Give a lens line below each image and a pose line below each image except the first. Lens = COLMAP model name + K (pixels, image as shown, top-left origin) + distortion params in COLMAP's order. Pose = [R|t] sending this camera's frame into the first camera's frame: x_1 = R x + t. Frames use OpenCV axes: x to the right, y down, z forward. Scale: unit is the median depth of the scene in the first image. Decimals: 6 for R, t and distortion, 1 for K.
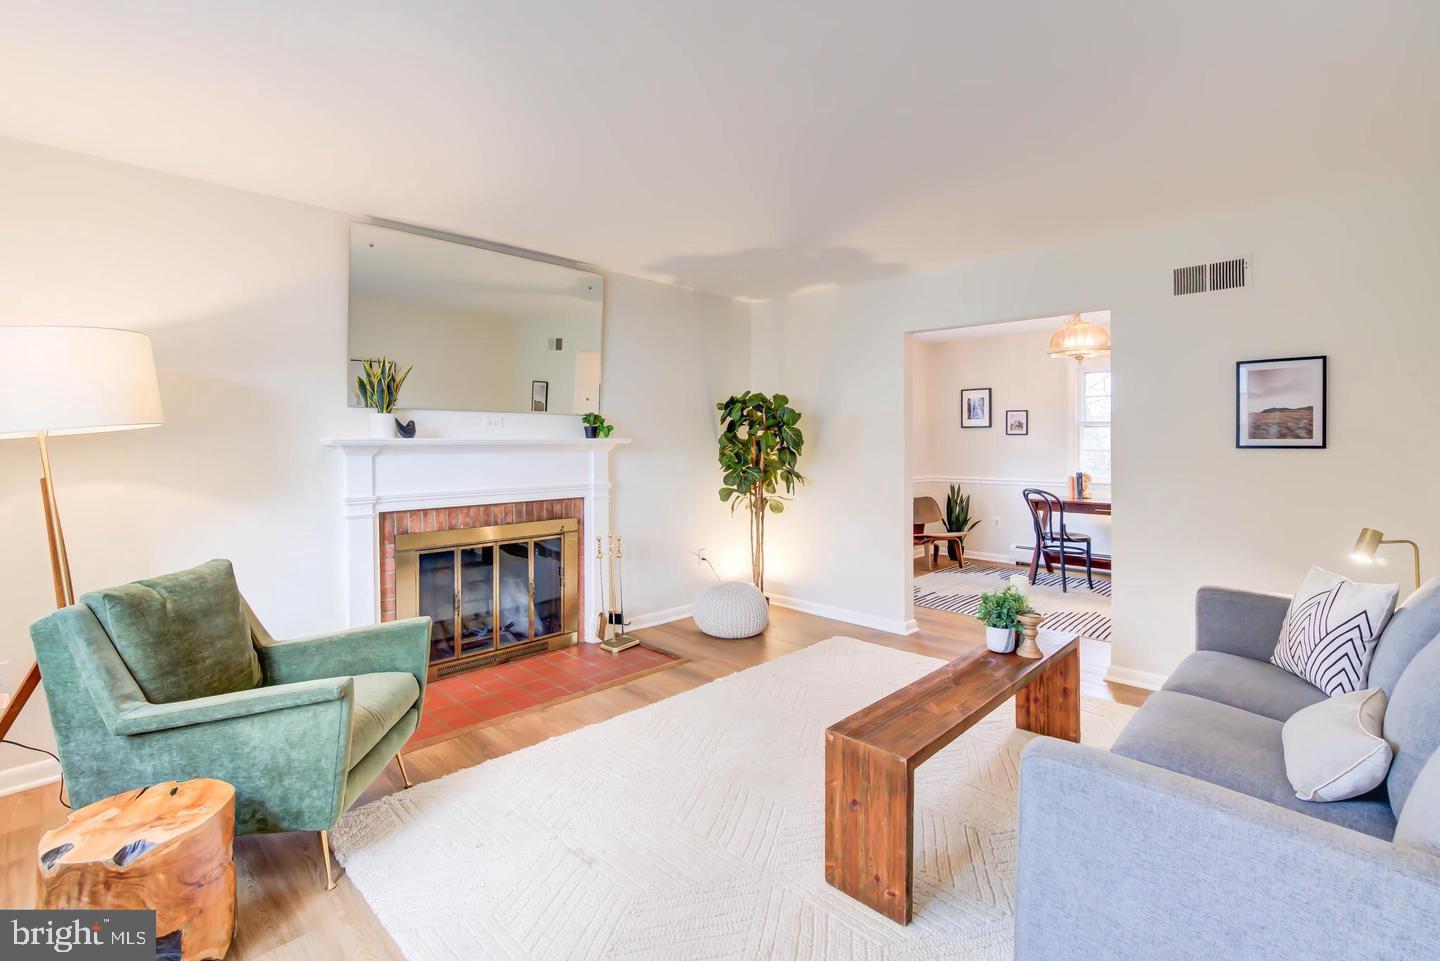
lens RADIAL K [[655.4, 0, 732.3], [0, 655.4, 441.1], [0, 0, 1]] dist [-0.008484, 0.001338]
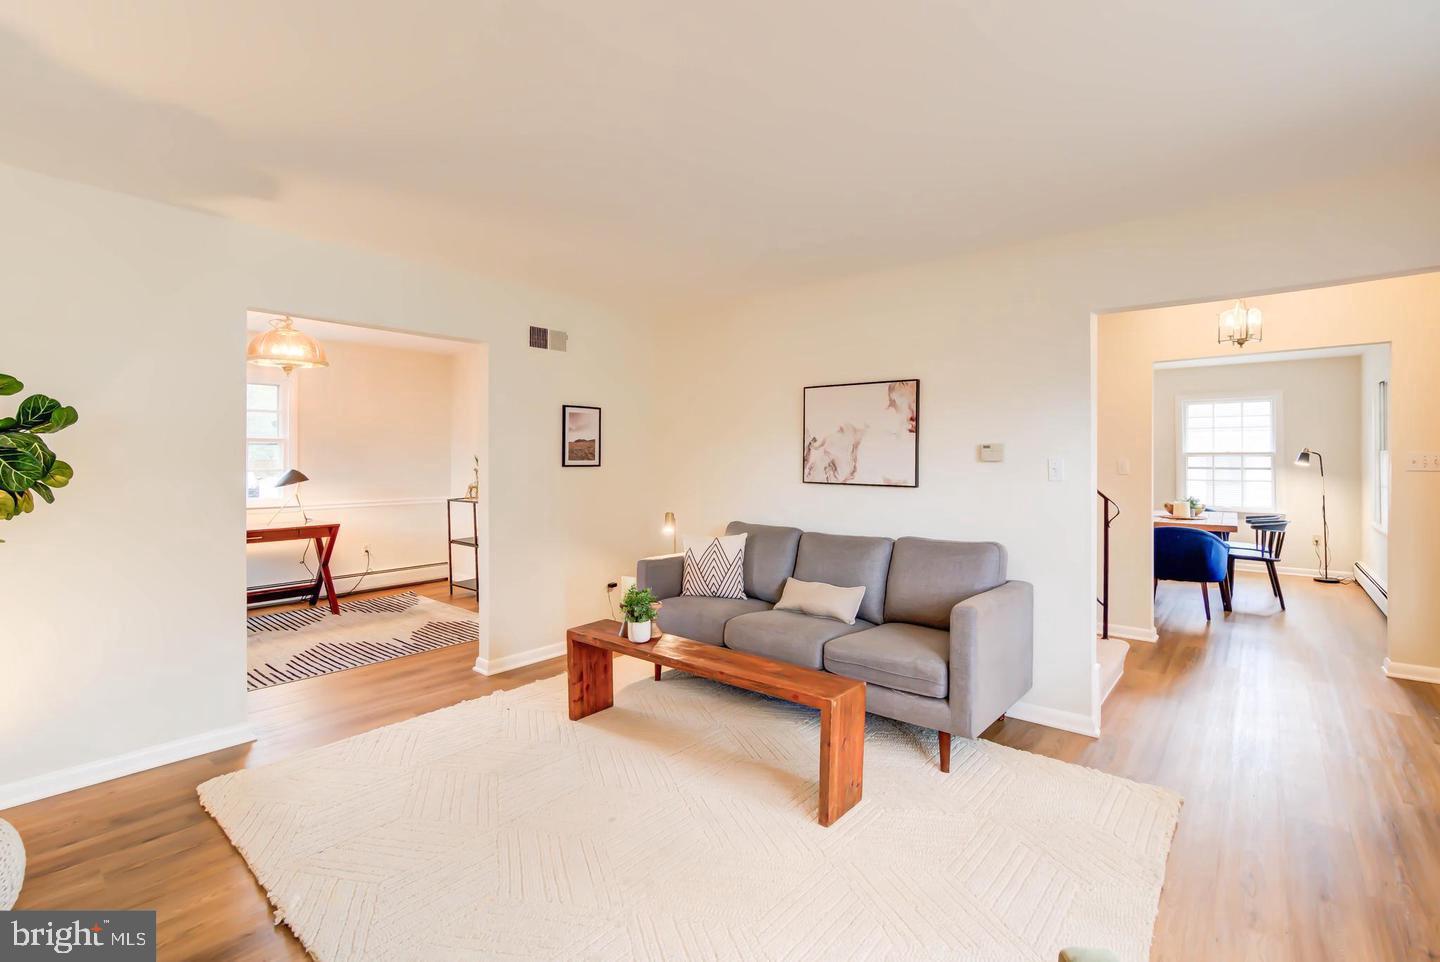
lens RADIAL K [[659.8, 0, 702.6], [0, 659.8, 453.4], [0, 0, 1]] dist [0.004151, 0.000204]
pose [[-0.047731, 0.010150, 0.998809, -0.666517], [-0.002663, 0.999944, -0.010289, -0.004452], [-0.998857, -0.003151, -0.047702, 0.798265]]
